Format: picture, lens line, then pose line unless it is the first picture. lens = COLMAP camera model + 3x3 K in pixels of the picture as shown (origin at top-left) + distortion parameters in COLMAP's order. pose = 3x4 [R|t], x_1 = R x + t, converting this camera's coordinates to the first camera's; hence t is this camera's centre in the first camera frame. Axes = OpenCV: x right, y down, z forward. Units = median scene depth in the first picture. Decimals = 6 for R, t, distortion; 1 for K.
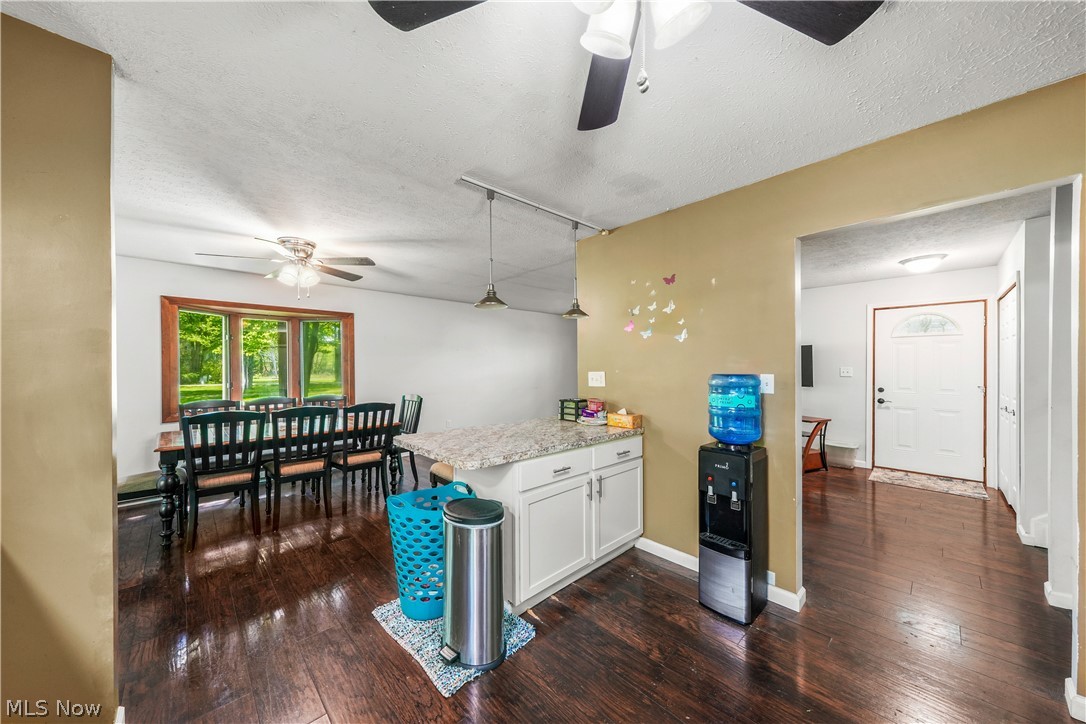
lens RADIAL K [[378.3, 0, 539.1], [0, 378.3, 368.0], [0, 0, 1]] dist [0.001931, -0.001803]
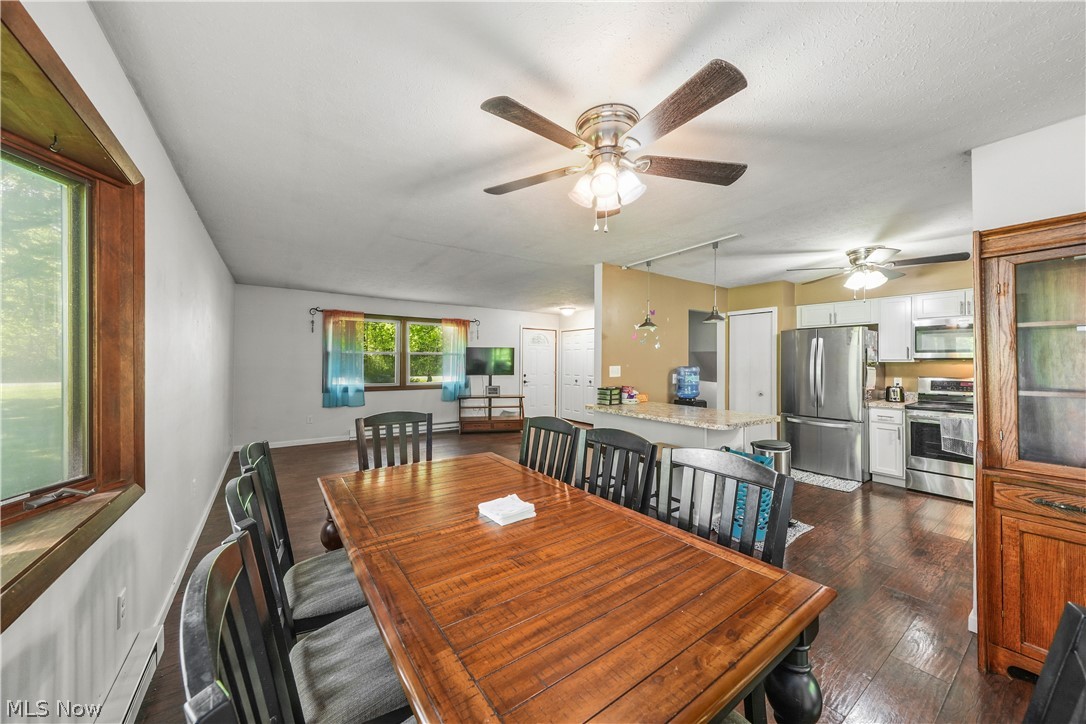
lens RADIAL K [[378.3, 0, 525.9], [0, 378.3, 357.1], [0, 0, 1]] dist [0.001931, -0.001803]
pose [[0.158978, 0.016420, 0.987146, -1.242650], [-0.004745, 0.999863, -0.015867, 0.001300], [-0.987271, -0.002161, 0.159034, 1.106160]]
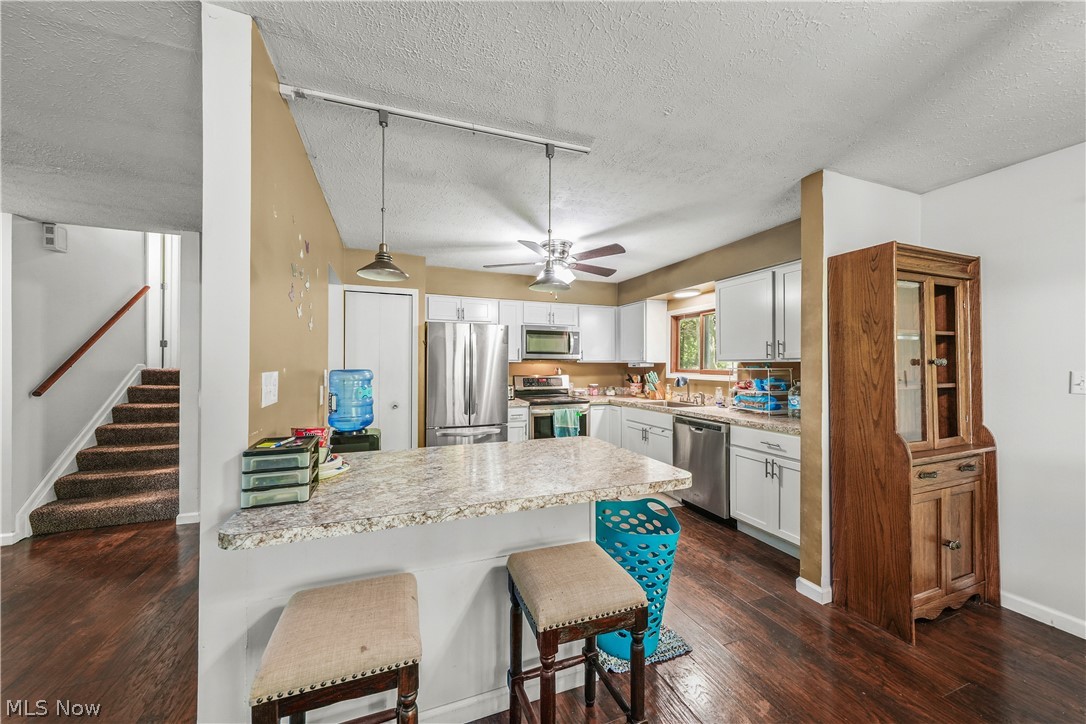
lens RADIAL K [[378.3, 0, 526.2], [0, 378.3, 365.1], [0, 0, 1]] dist [0.001931, -0.001803]
pose [[-0.917458, 0.000509, 0.397833, -0.295545], [0.000950, 0.999999, 0.000912, 0.002398], [-0.397832, 0.001215, -0.917458, 1.312826]]
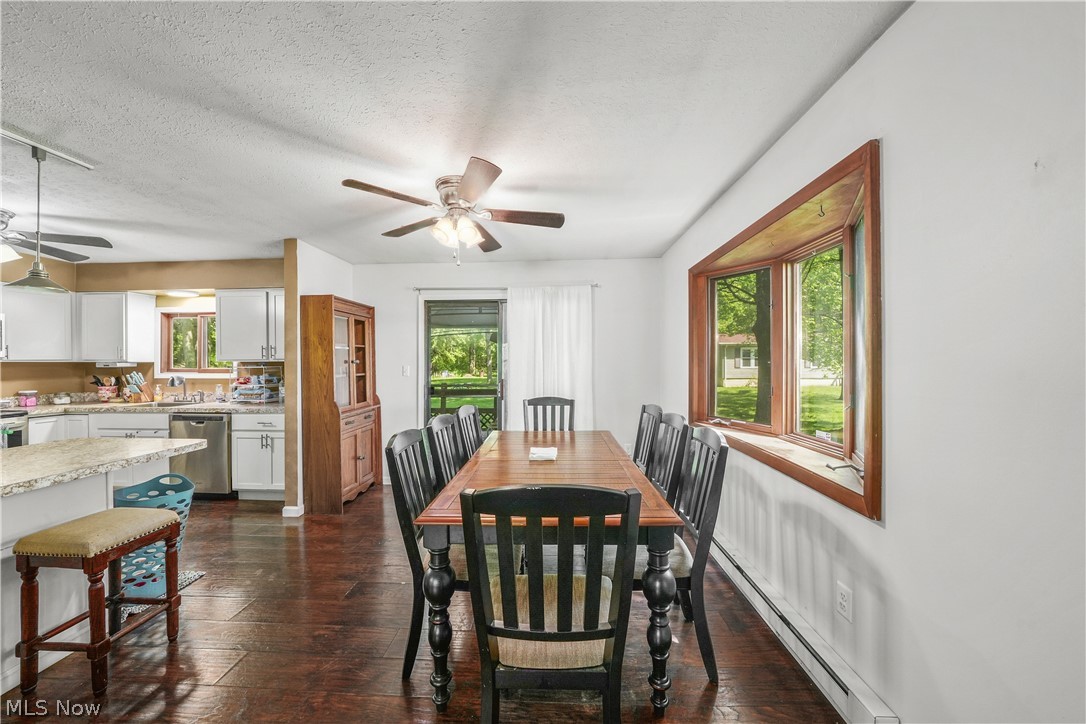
lens RADIAL K [[393.0, 0, 526.2], [0, 393.0, 361.4], [0, 0, 1]] dist [-0.002764, 0.000286]
pose [[-0.738387, 0.004642, -0.674361, -0.245799], [0.006054, 0.999982, 0.000255, 0.000263], [0.674350, -0.003895, -0.738402, 1.715757]]
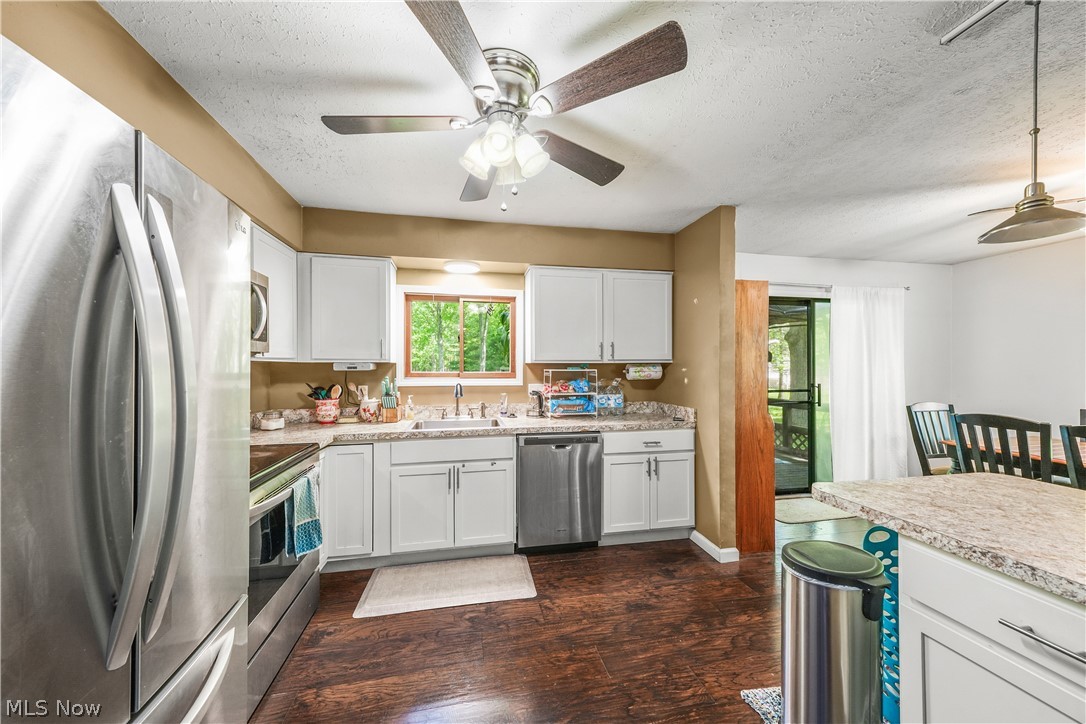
lens RADIAL K [[378.3, 0, 530.6], [0, 378.3, 367.1], [0, 0, 1]] dist [0.001931, -0.001803]
pose [[-0.532040, 0.005582, -0.846701, 0.424914], [0.002416, 0.999984, 0.005075, 0.000963], [0.846716, 0.000654, -0.532045, 0.546098]]
